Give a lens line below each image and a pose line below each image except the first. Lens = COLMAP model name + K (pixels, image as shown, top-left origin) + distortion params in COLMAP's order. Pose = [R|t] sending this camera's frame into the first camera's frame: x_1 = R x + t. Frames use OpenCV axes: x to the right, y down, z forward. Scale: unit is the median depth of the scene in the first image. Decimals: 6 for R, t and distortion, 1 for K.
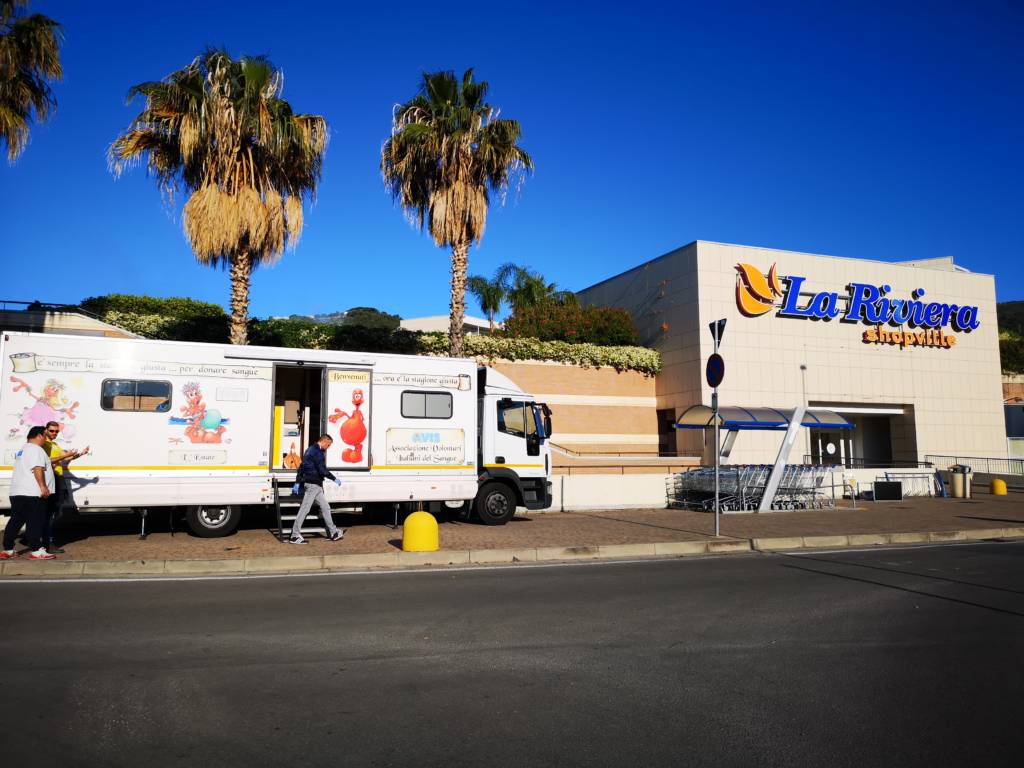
lens RADIAL K [[778.9, 0, 512.0], [0, 778.9, 384.0], [0, 0, 1]] dist [0.063417, -0.069018]
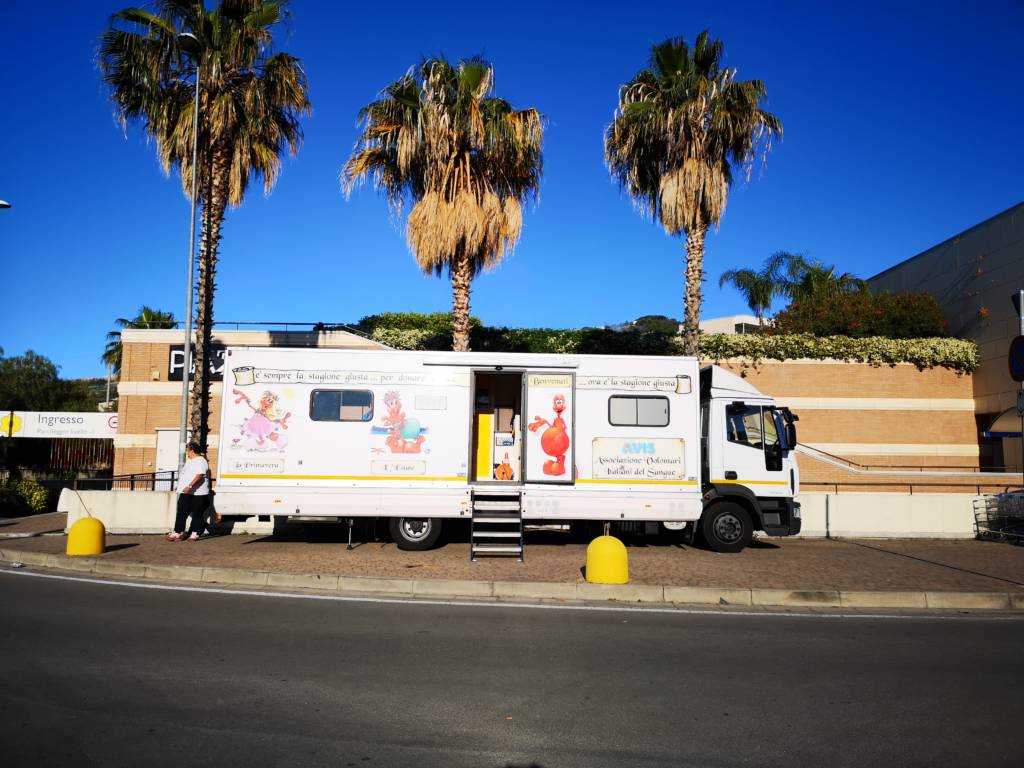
lens RADIAL K [[778.9, 0, 512.0], [0, 778.9, 384.0], [0, 0, 1]] dist [0.063417, -0.069018]
pose [[0.931781, -0.026925, -0.362020, 0.071197], [0.023130, 0.999623, -0.014812, 0.005748], [0.362283, 0.005428, 0.932053, 0.120152]]
